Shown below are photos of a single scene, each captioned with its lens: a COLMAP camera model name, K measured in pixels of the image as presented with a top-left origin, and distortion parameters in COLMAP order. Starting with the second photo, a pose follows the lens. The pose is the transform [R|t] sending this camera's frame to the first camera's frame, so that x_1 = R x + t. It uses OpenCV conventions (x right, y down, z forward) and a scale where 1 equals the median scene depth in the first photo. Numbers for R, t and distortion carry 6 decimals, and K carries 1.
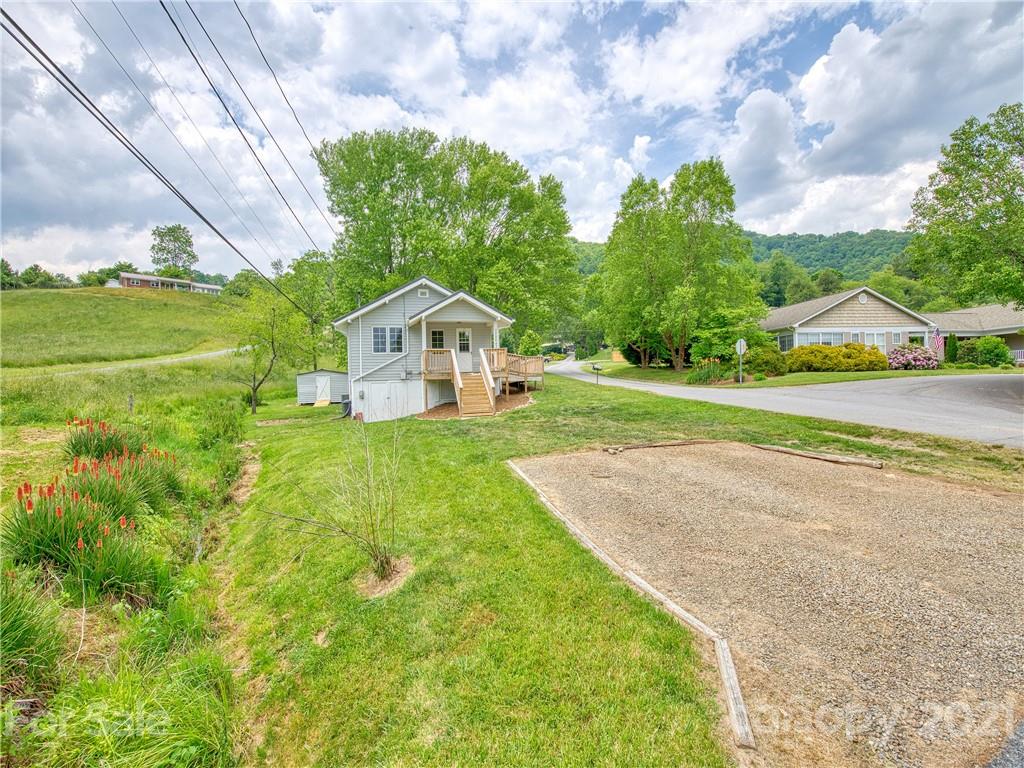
lens RADIAL K [[453.5, 0, 515.7], [0, 453.5, 367.1], [0, 0, 1]] dist [-0.016858, -0.000275]
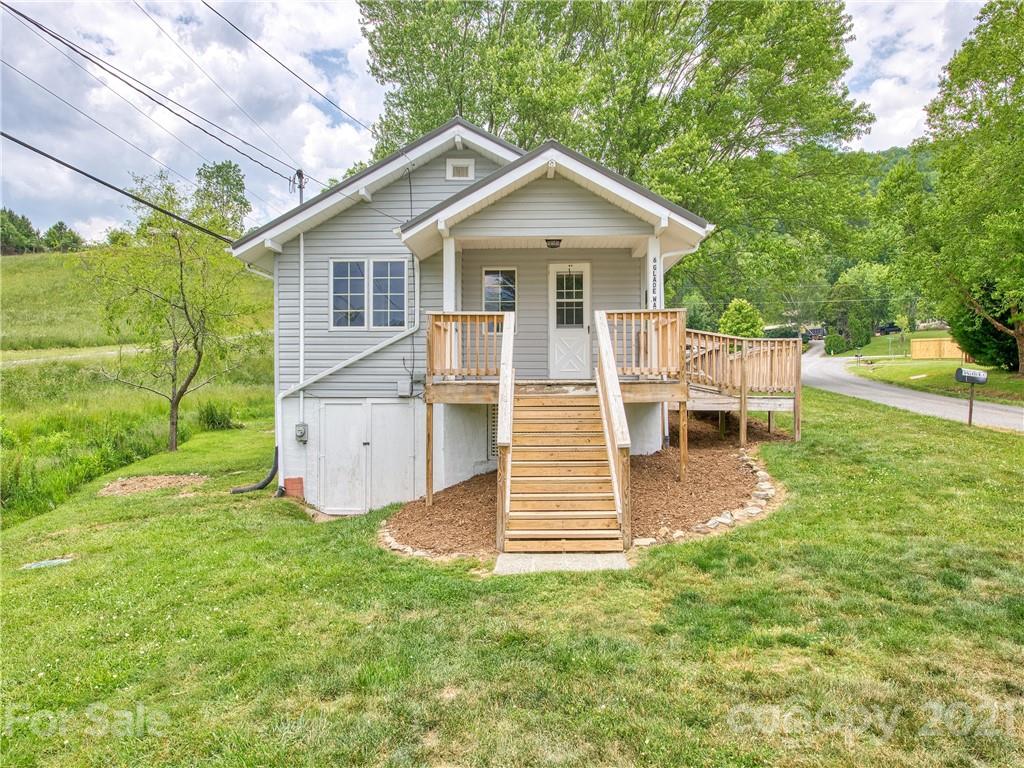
lens RADIAL K [[613.5, 0, 512.0], [0, 613.5, 384.0], [0, 0, 1]] dist [0.001217, 0.000091]
pose [[0.950718, 0.026662, -0.308910, -0.000431], [-0.016130, 0.999200, 0.036598, -0.003822], [0.309638, -0.029811, 0.950387, 0.506633]]
